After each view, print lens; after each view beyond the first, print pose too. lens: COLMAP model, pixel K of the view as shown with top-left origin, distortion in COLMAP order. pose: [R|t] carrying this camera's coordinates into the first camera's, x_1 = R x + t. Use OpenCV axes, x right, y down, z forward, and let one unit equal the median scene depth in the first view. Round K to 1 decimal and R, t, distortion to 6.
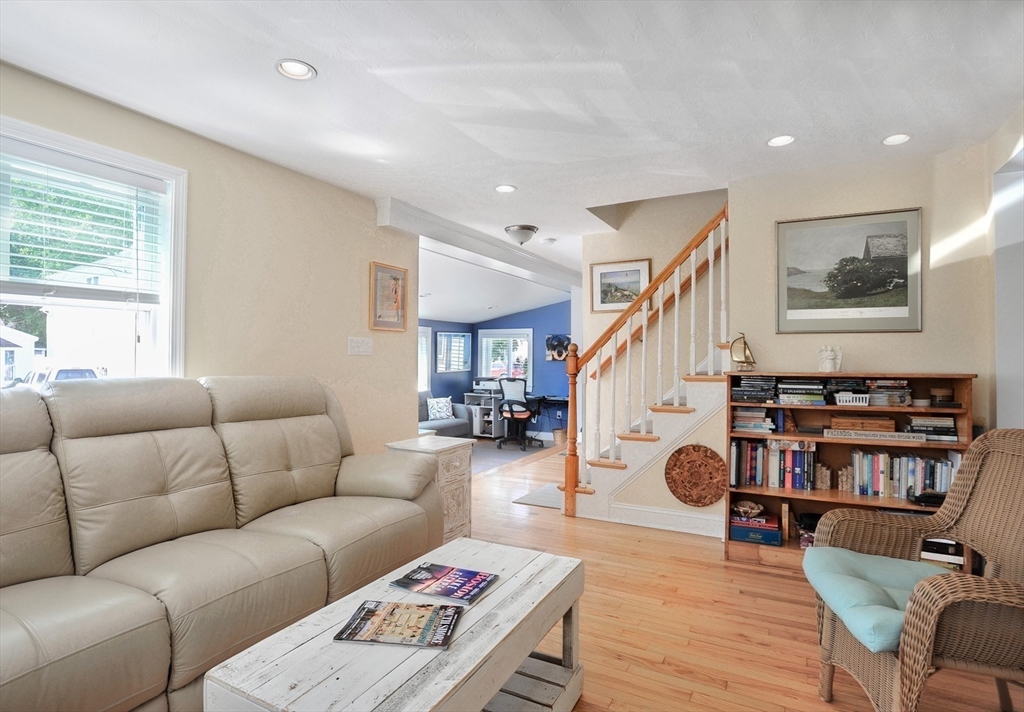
lens RADIAL K [[524.4, 0, 504.3], [0, 524.4, 360.0], [0, 0, 1]] dist [-0.049578, 0.016721]
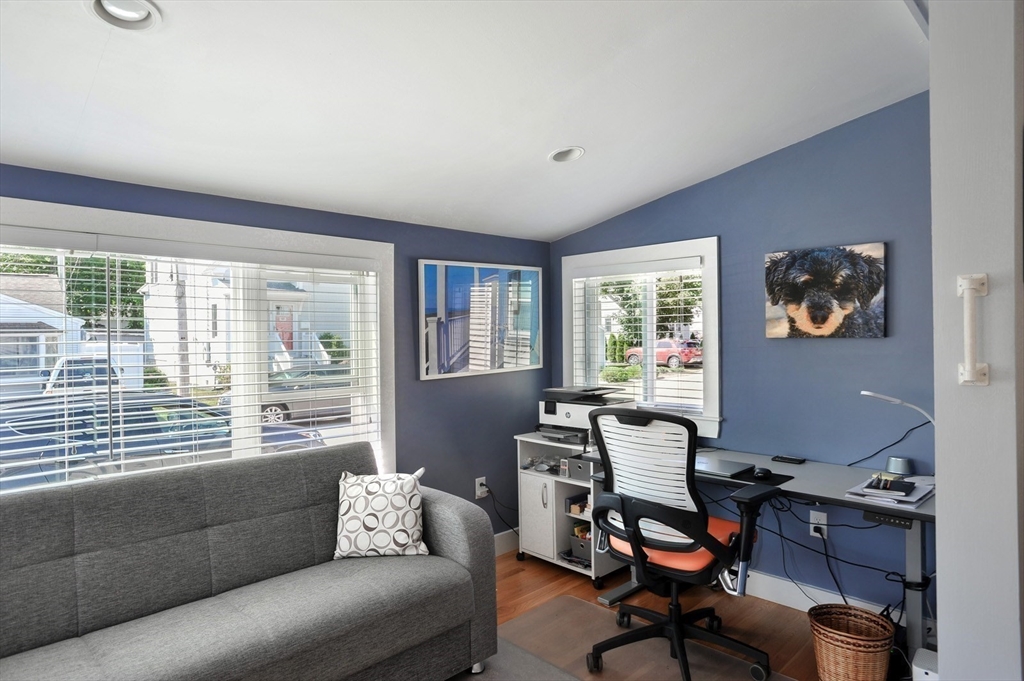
lens RADIAL K [[606.9, 0, 514.7], [0, 606.9, 348.0], [0, 0, 1]] dist [-0.005891, 0.007839]
pose [[0.964863, -0.014107, -0.262376, 0.031906], [0.018331, 0.999739, 0.013657, -0.000674], [0.262115, -0.017986, 0.964869, 0.630150]]
